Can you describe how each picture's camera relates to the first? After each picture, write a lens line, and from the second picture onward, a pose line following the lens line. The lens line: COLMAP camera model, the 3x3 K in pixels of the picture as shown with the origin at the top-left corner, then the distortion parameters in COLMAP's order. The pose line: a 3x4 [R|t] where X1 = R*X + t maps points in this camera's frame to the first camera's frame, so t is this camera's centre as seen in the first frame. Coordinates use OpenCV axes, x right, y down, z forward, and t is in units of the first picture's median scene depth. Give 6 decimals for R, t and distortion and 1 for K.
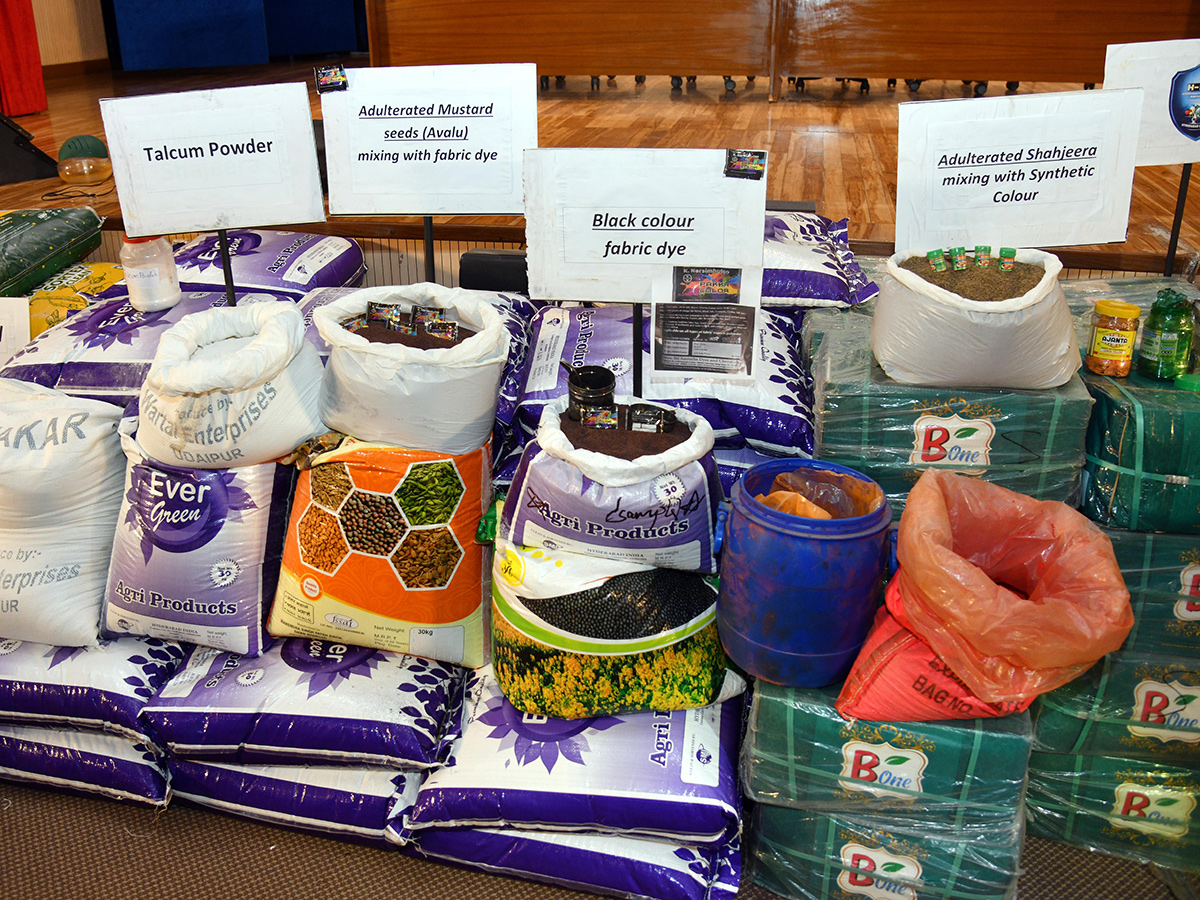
lens RADIAL K [[1030.4, 0, 543.2], [0, 1030.4, 406.0], [0, 0, 1]] dist [-0.106442, 0.019781]
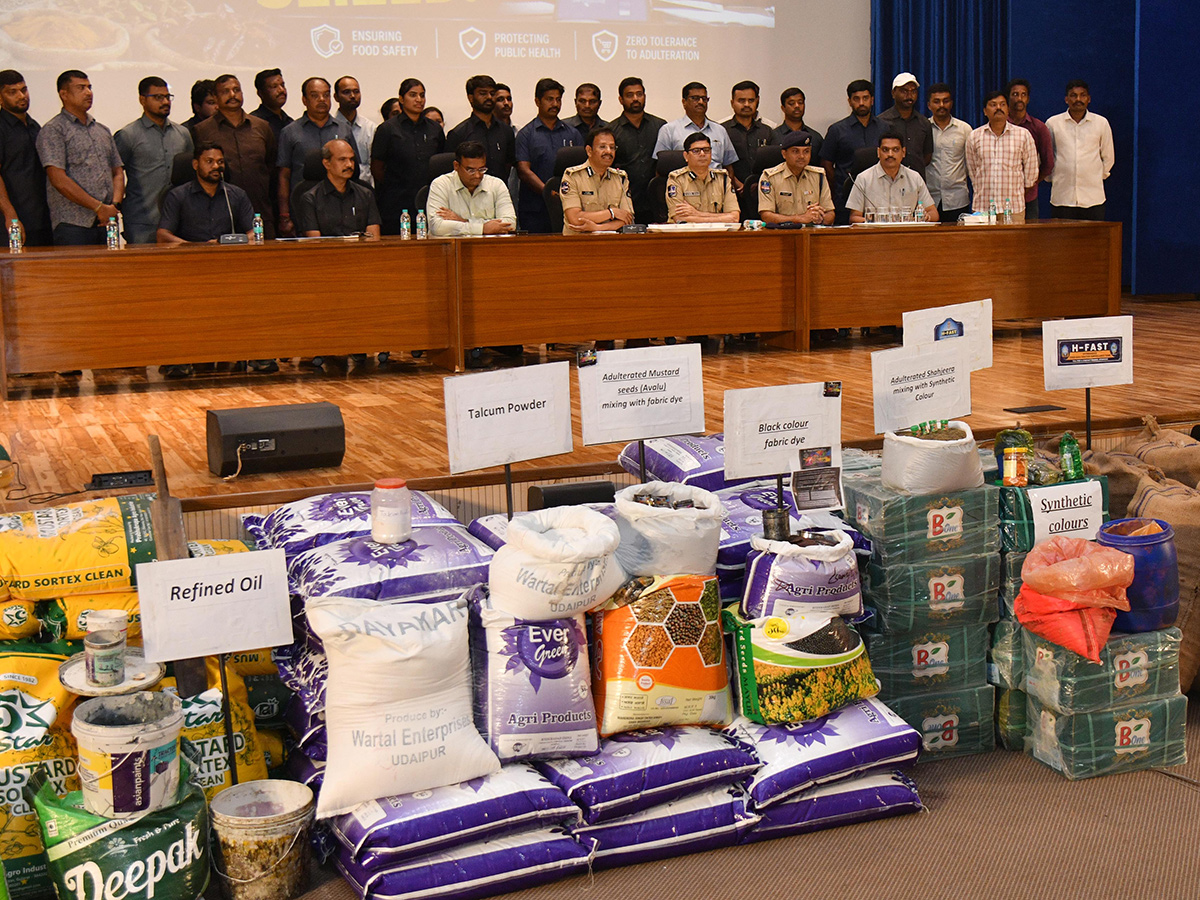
lens RADIAL K [[1625.8, 0, 728.5], [0, 1625.8, 373.2], [0, 0, 1]] dist [-0.088004, 0.087171]
pose [[0.773234, -0.057845, 0.631478, -1.674257], [0.240462, 0.948202, -0.207584, 0.281848], [-0.586761, 0.312357, 0.747091, -1.027898]]
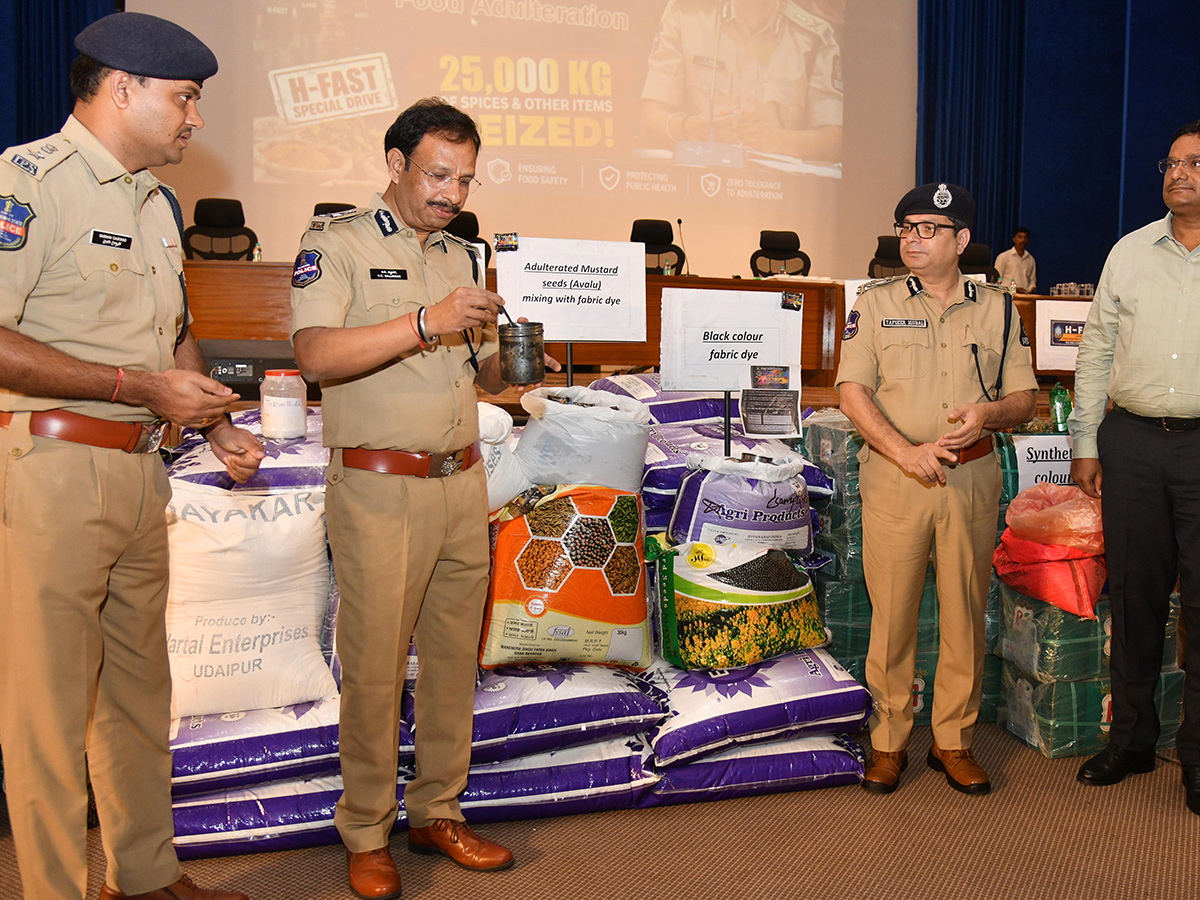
lens RADIAL K [[1056.3, 0, 719.5], [0, 1056.3, 468.5], [0, 0, 1]] dist [-0.127040, 0.093780]
pose [[0.837910, -0.017282, 0.545535, -0.773335], [0.177788, 0.953629, -0.242863, 0.385676], [-0.516041, 0.300487, 0.802128, -0.216537]]
